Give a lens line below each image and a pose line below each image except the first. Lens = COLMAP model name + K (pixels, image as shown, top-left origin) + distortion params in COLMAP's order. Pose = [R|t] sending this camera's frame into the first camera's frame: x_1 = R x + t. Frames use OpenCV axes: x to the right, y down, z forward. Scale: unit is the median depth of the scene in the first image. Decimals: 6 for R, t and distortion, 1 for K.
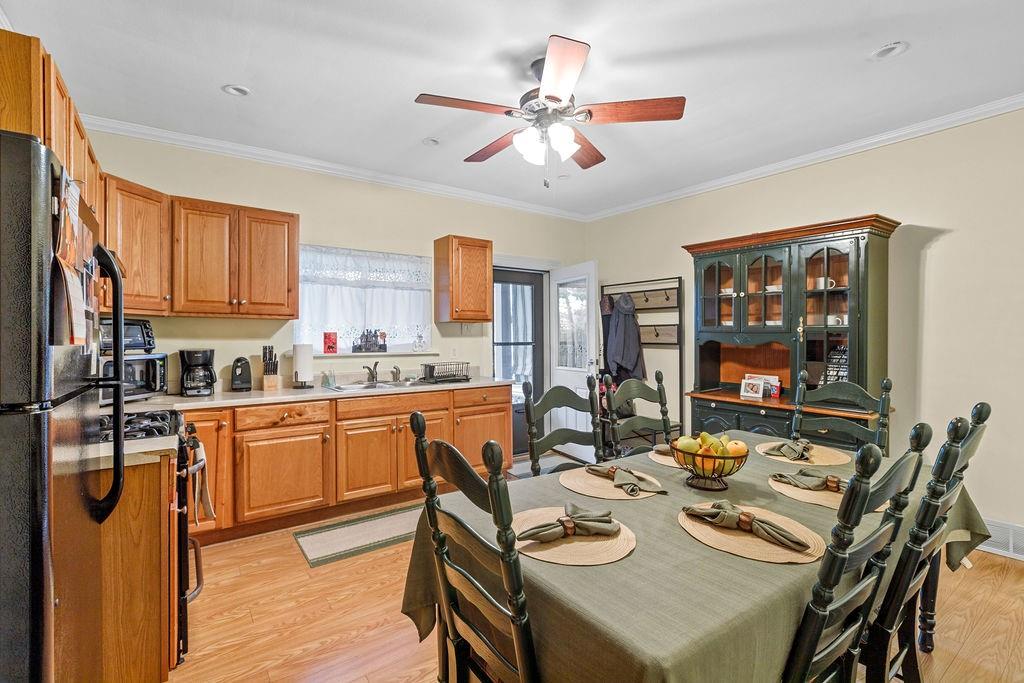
lens RADIAL K [[463.5, 0, 515.7], [0, 463.5, 337.4], [0, 0, 1]] dist [-0.000515, -0.000029]
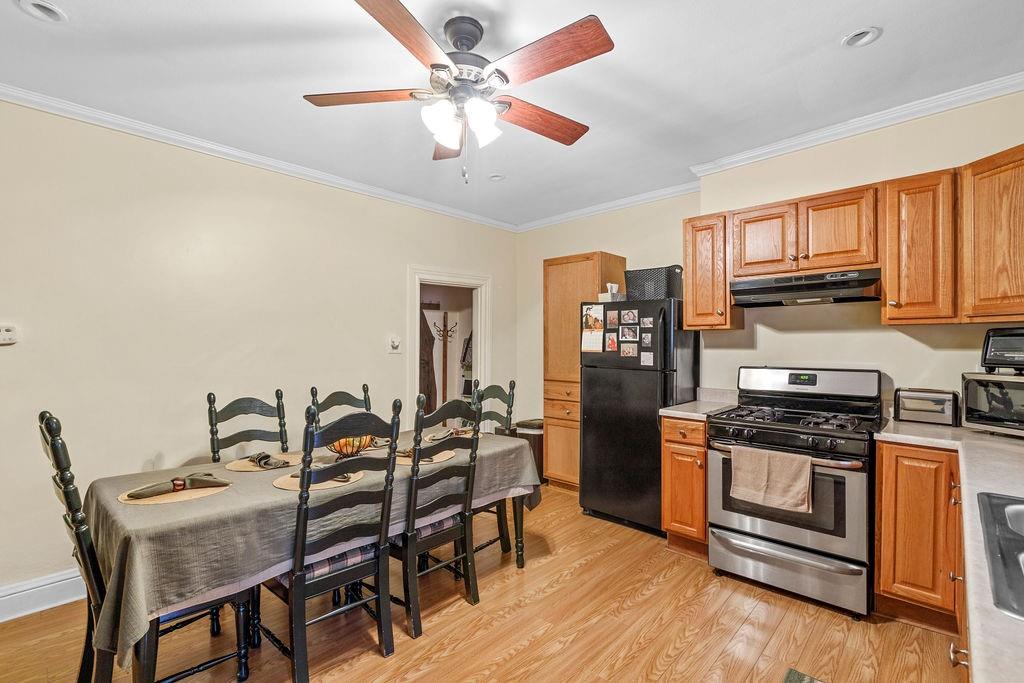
lens RADIAL K [[462.3, 0, 507.5], [0, 462.3, 340.9], [0, 0, 1]] dist [0.000313, -0.000140]
pose [[-0.984915, 0.002037, -0.173027, 0.092597], [0.003129, 0.999977, -0.006037, -0.013157], [0.173010, -0.006487, -0.984899, 1.239022]]
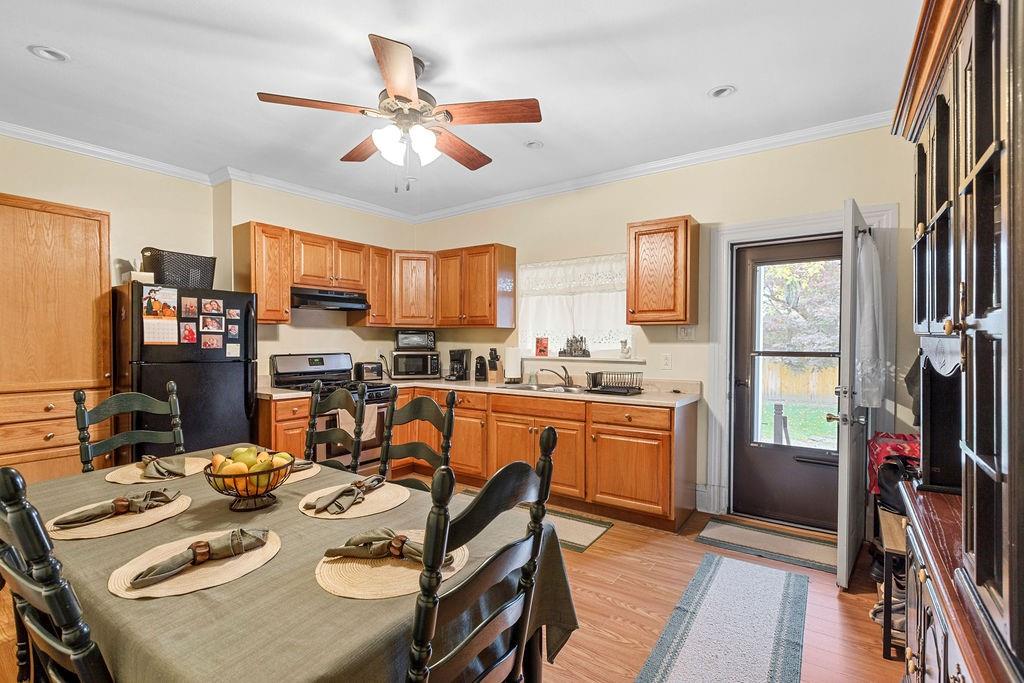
lens RADIAL K [[474.2, 0, 511.3], [0, 474.2, 350.9], [0, 0, 1]] dist [-0.000602, -0.000020]
pose [[0.318329, 0.023807, -0.947681, 0.734266], [-0.005273, 0.999714, 0.023343, -0.006145], [0.947966, -0.002433, 0.318363, 0.604119]]
